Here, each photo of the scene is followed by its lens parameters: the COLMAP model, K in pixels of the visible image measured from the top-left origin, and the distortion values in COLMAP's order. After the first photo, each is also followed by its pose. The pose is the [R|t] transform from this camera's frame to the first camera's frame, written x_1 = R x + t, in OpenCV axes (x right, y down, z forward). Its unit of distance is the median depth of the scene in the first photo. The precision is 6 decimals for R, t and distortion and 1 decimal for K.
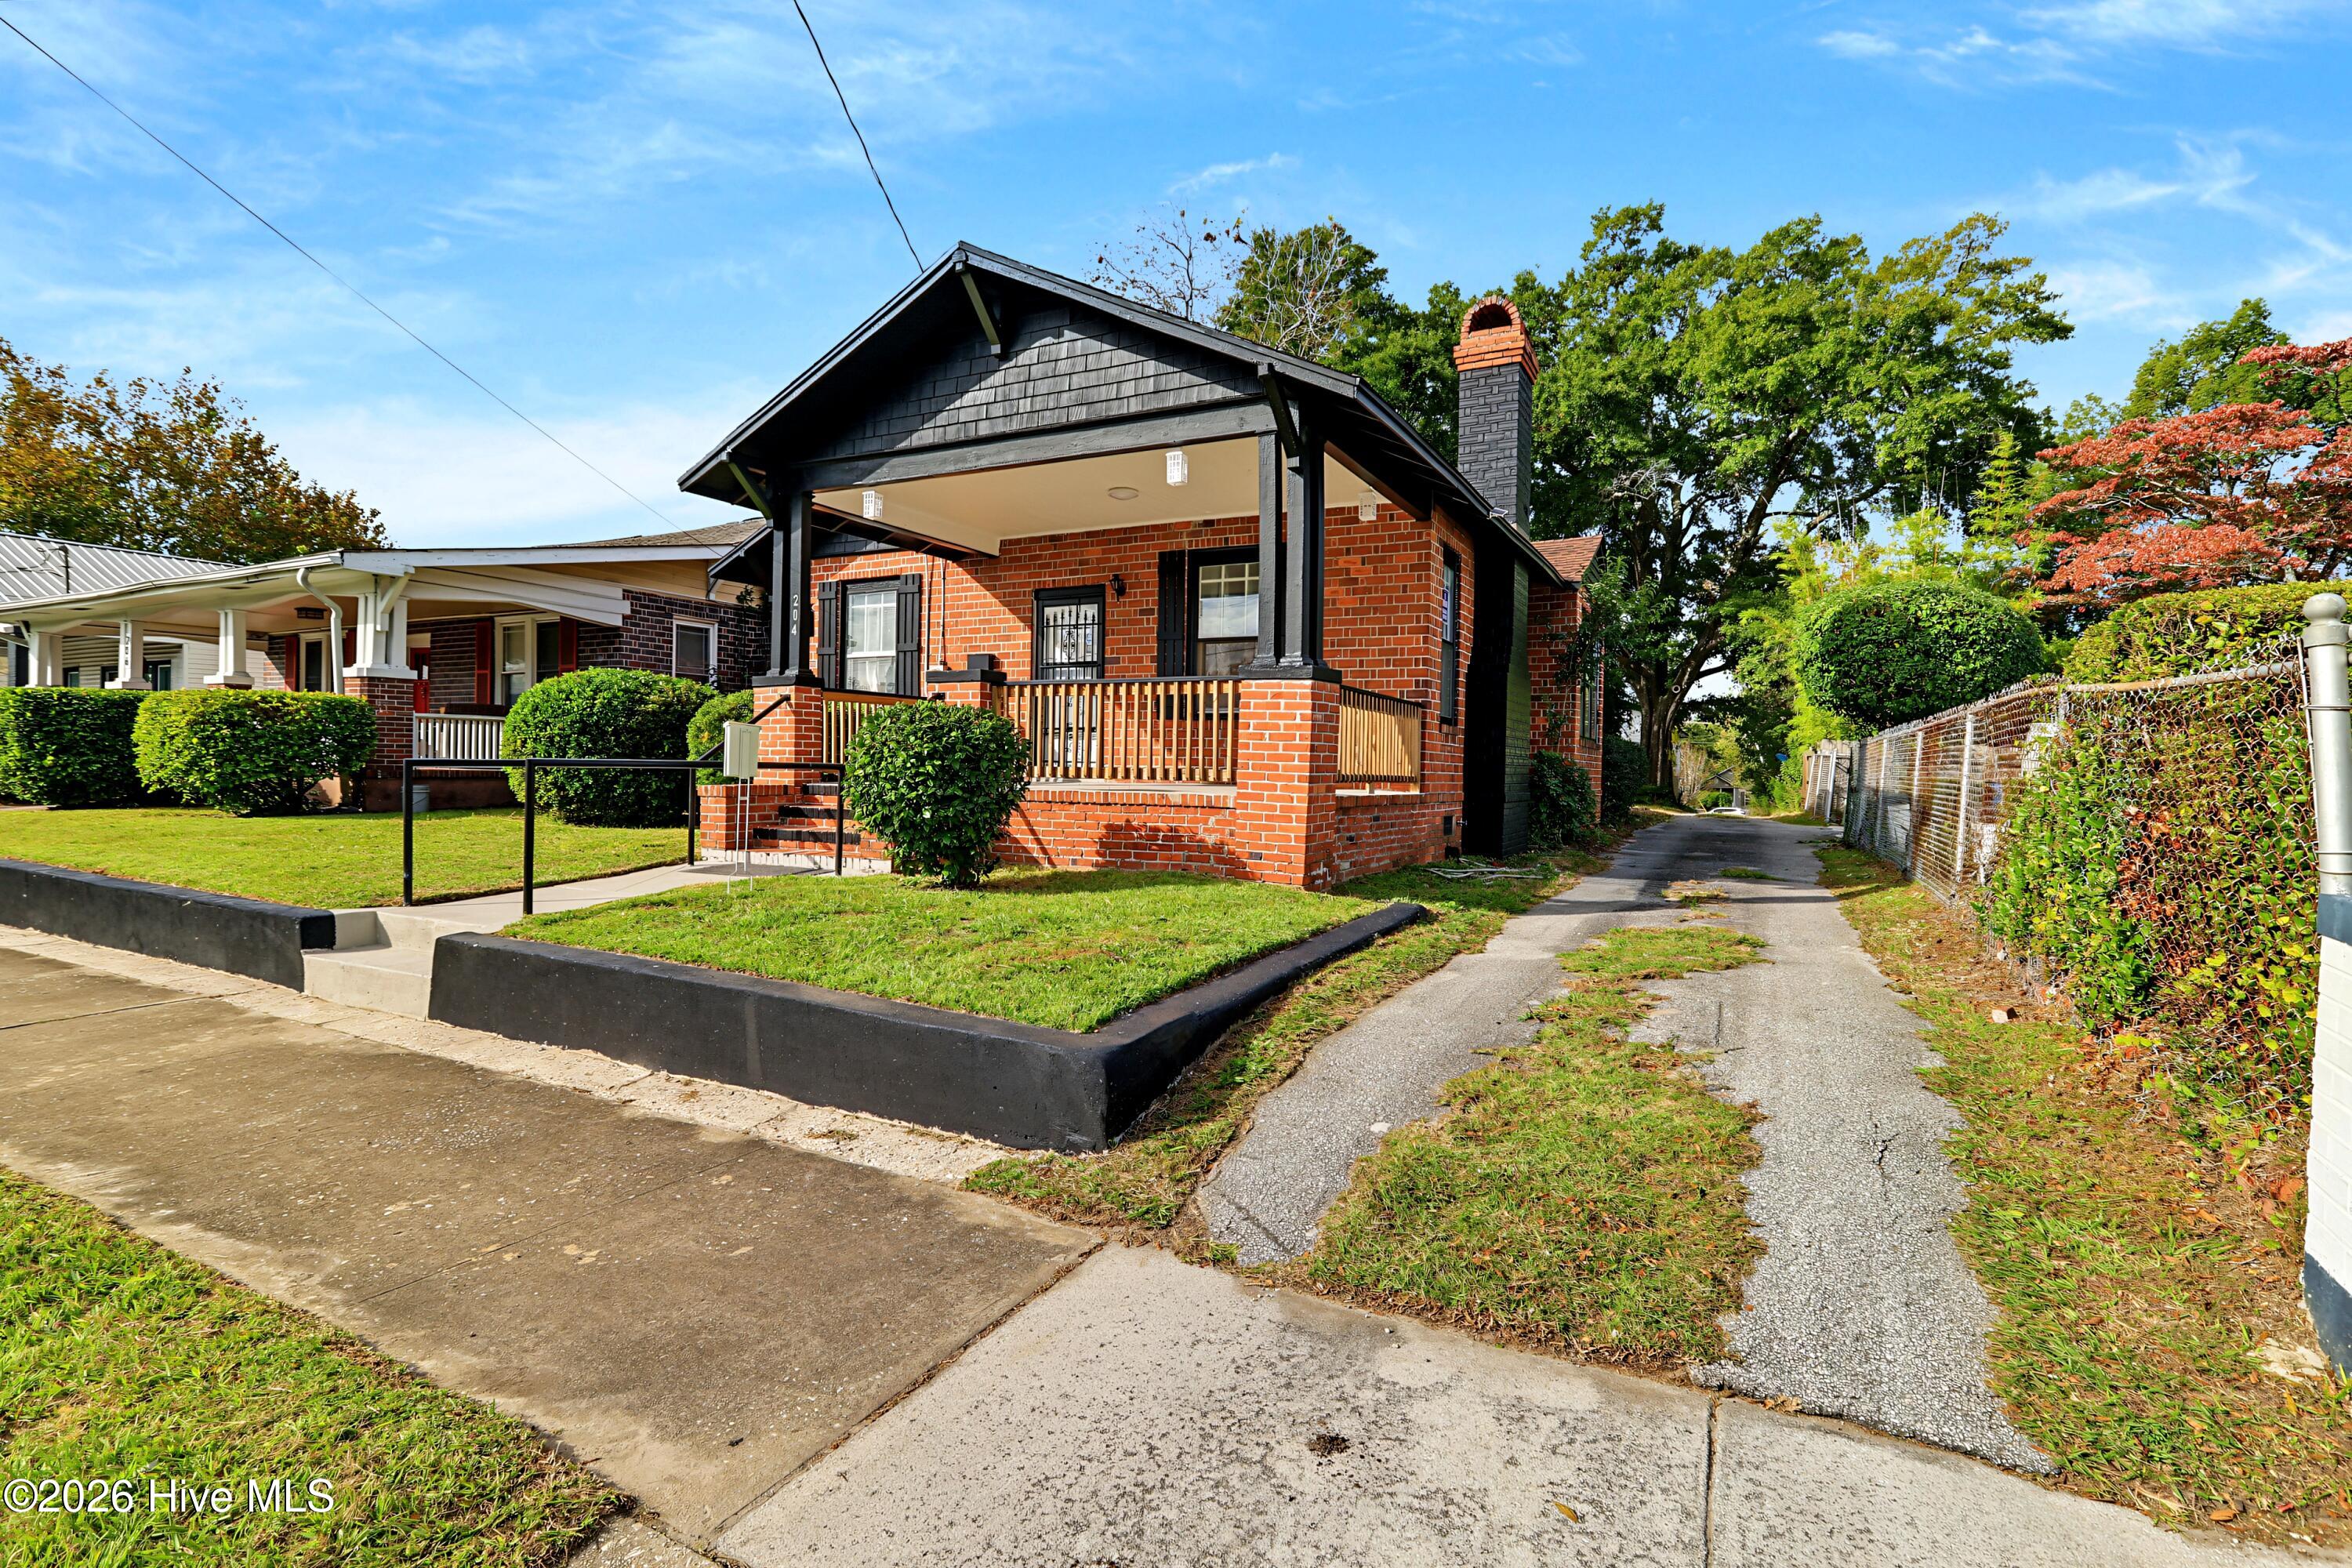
lens RADIAL K [[1102.8, 0, 1170.6], [0, 1102.8, 765.6], [0, 0, 1]] dist [-0.002358, -0.000105]
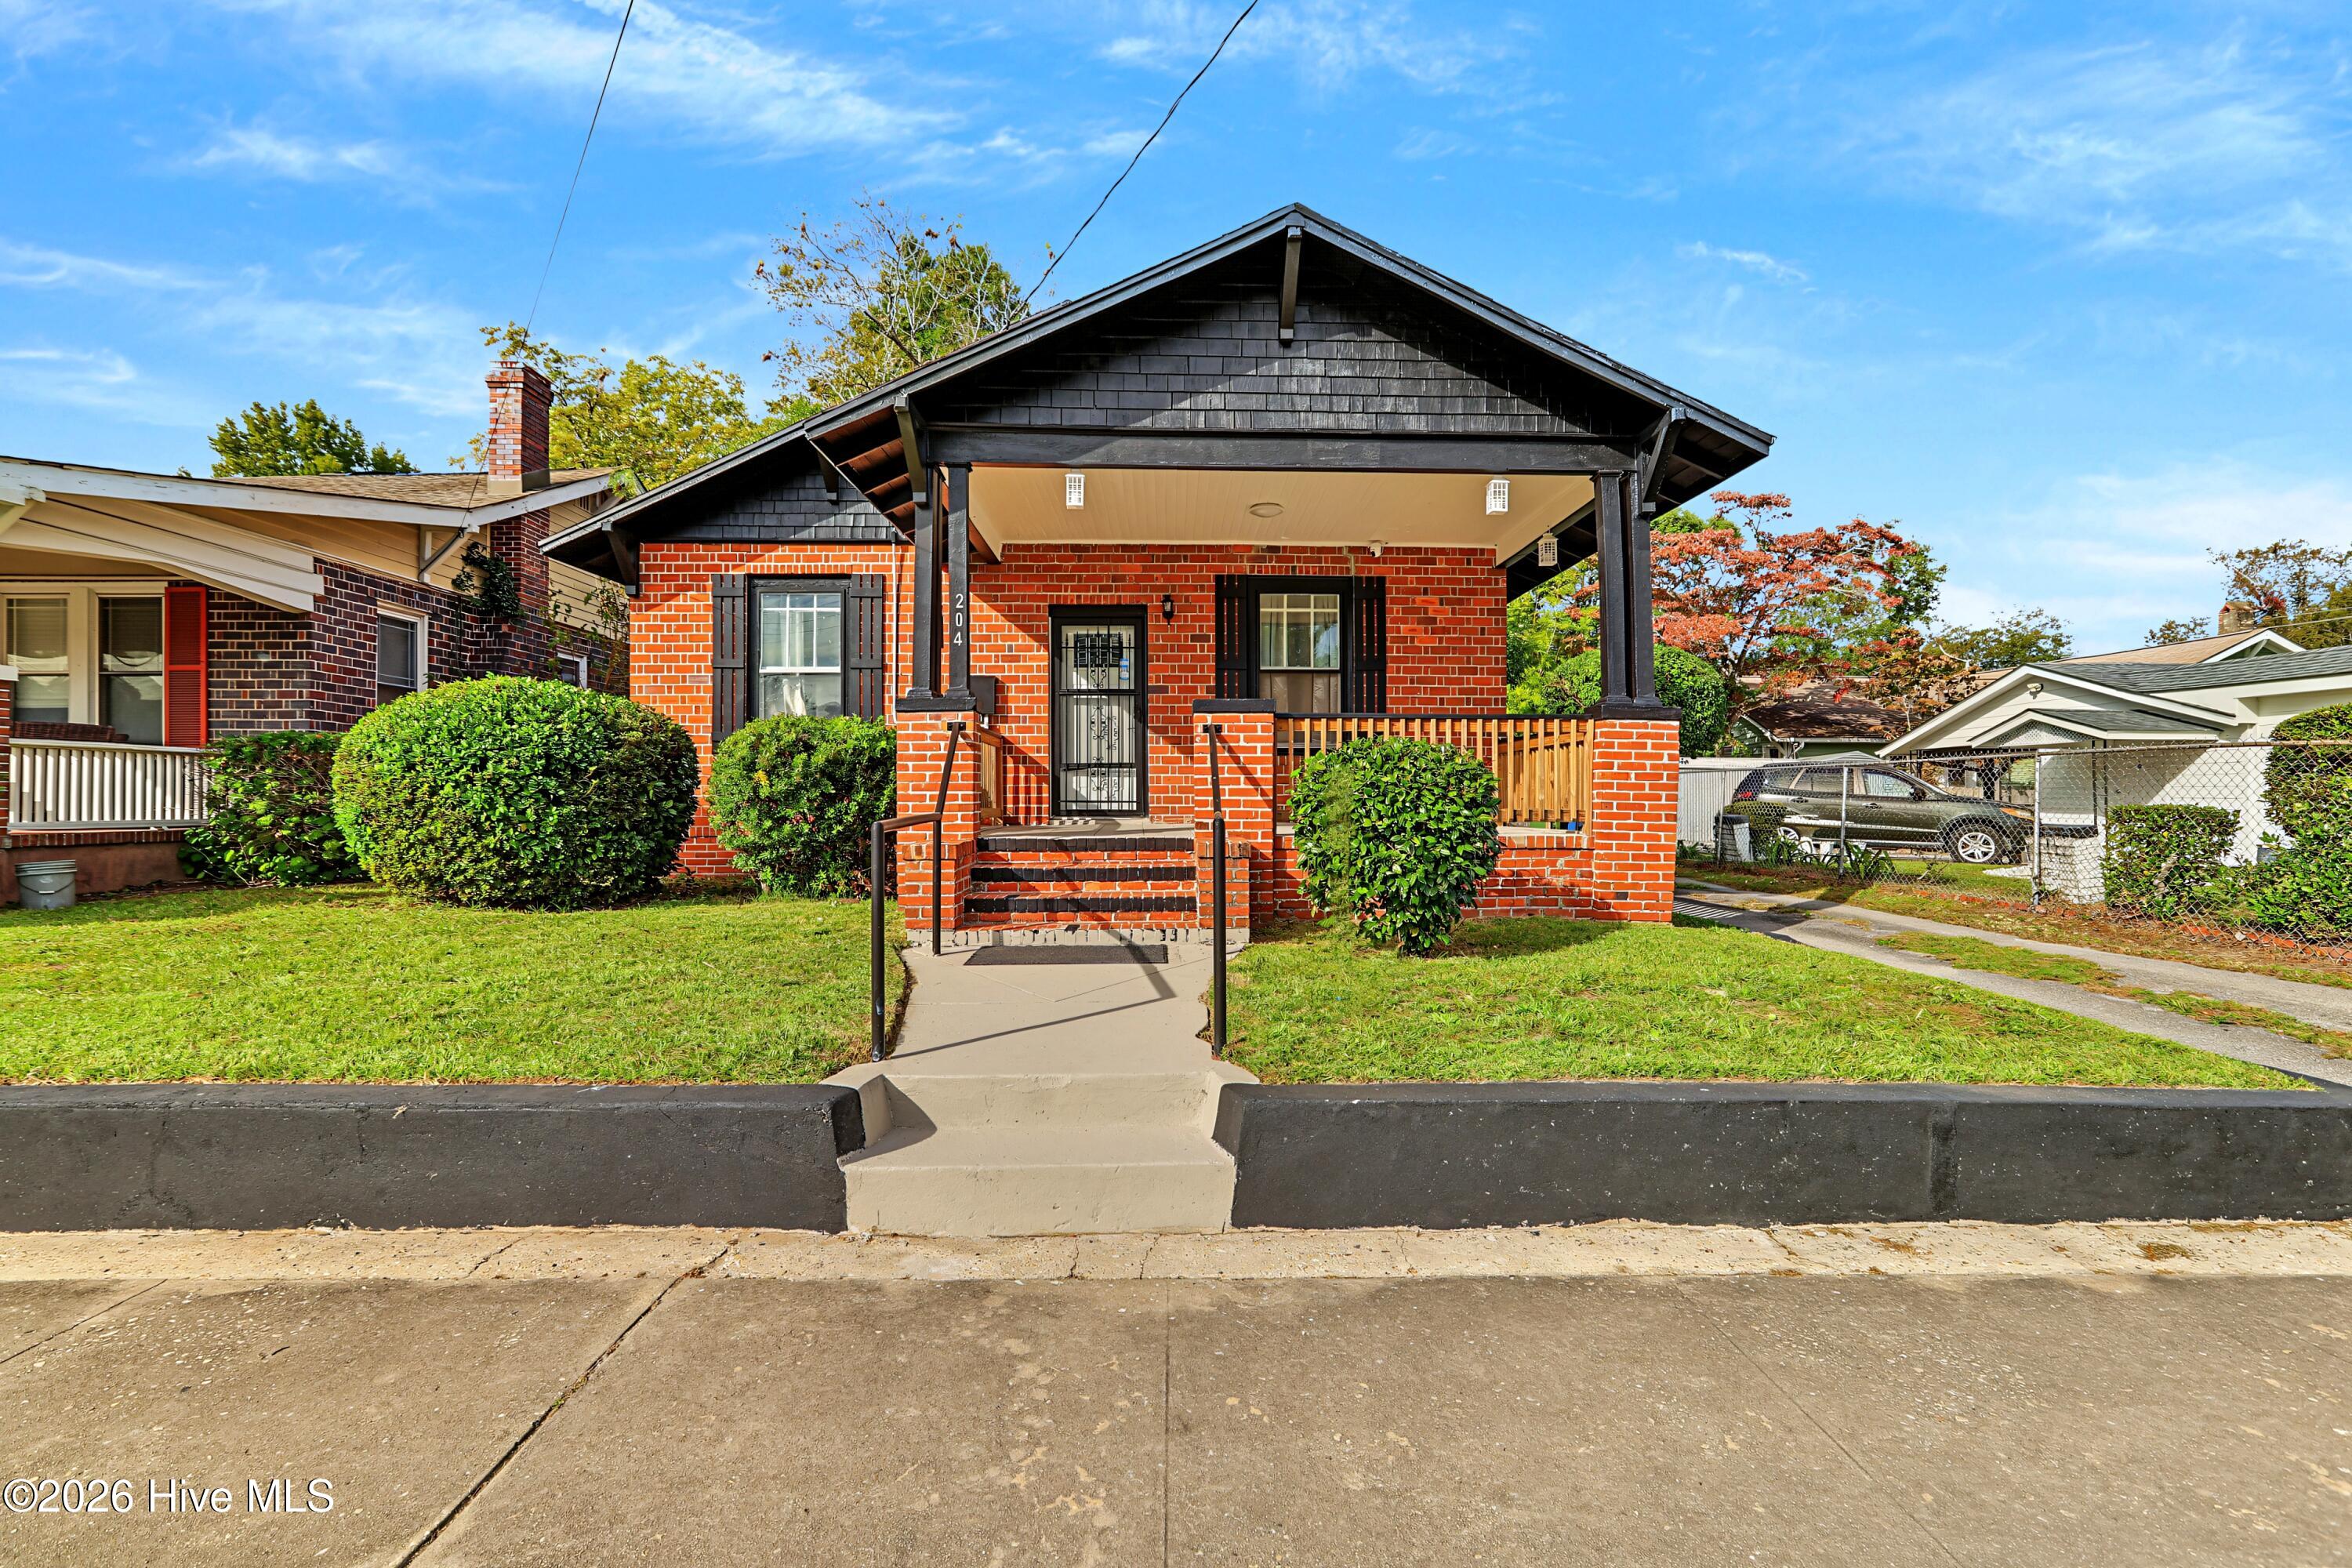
lens RADIAL K [[1080.2, 0, 1176.0], [0, 1080.2, 784.0], [0, 0, 1]] dist [-0.003300, 0.000189]
pose [[0.874759, -0.010369, 0.484446, -0.489609], [0.014178, 0.999891, -0.004200, -0.013748], [-0.484350, 0.010543, 0.874811, 0.222920]]
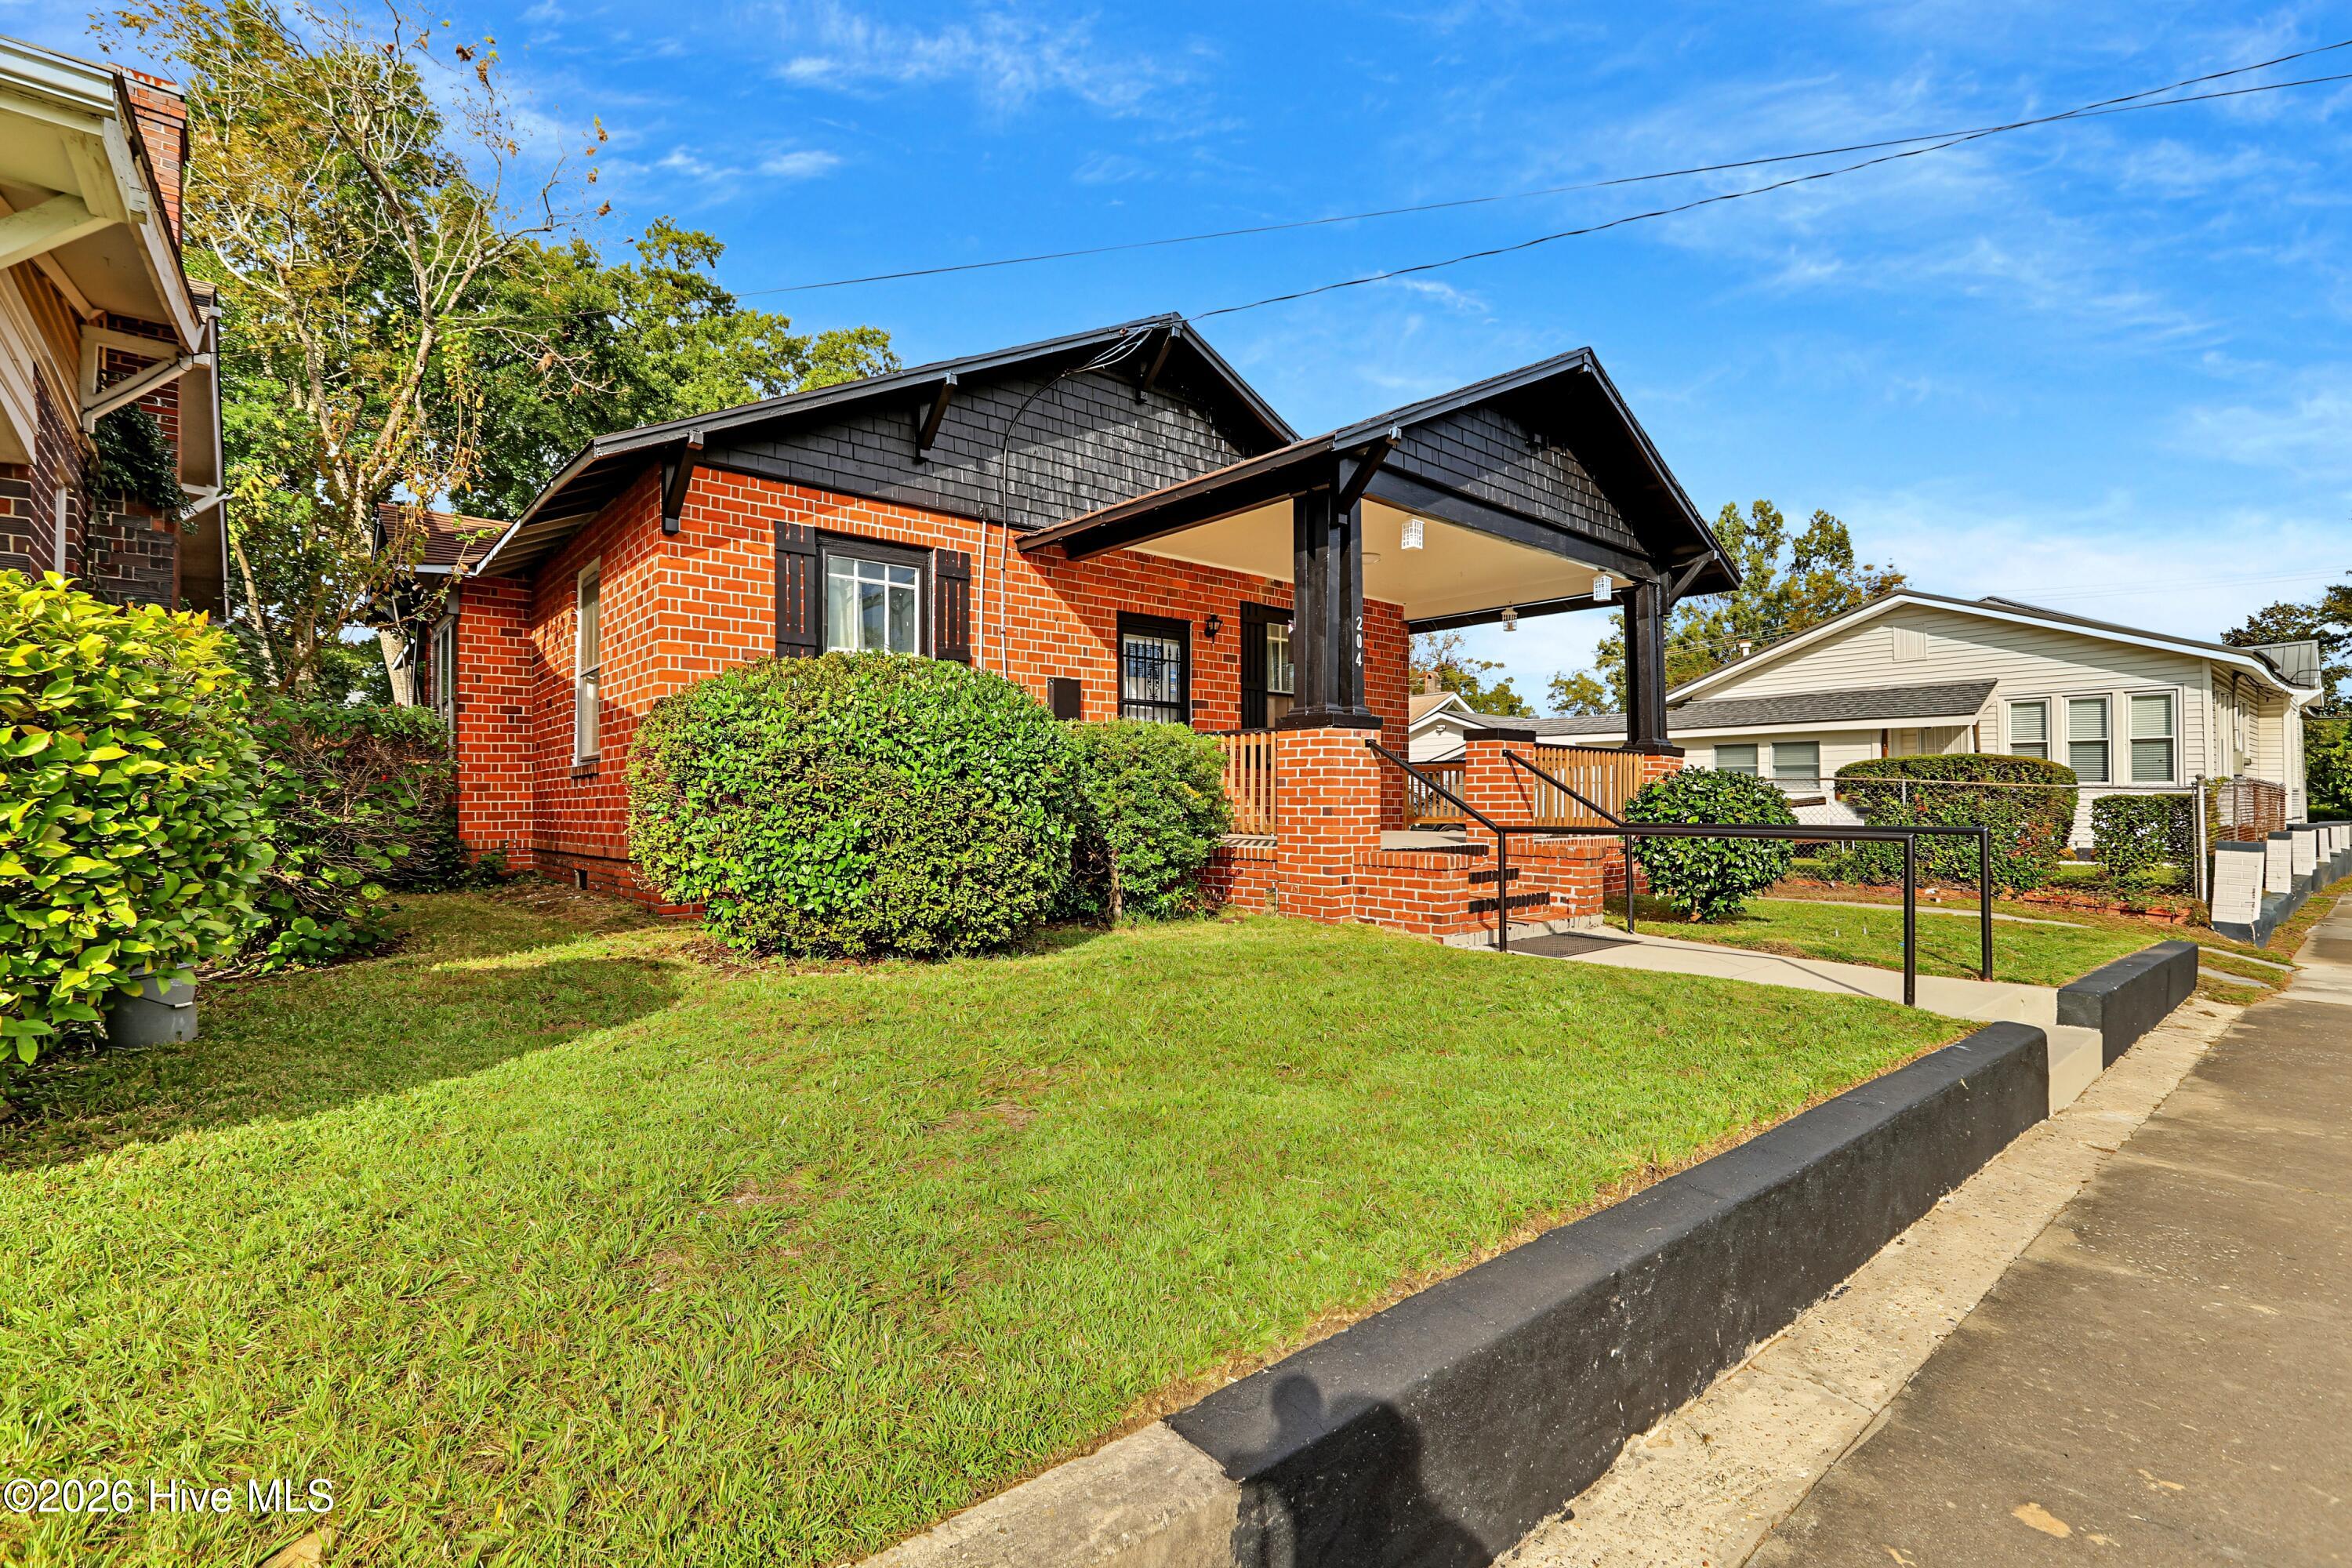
lens RADIAL K [[1101.4, 0, 1176.0], [0, 1101.4, 784.0], [0, 0, 1]] dist [0.001054, 0.000055]
pose [[0.351396, 0.001348, 0.936226, -0.974945], [0.003797, 0.999989, -0.002865, -0.025563], [-0.936219, 0.004562, 0.351387, 0.715640]]
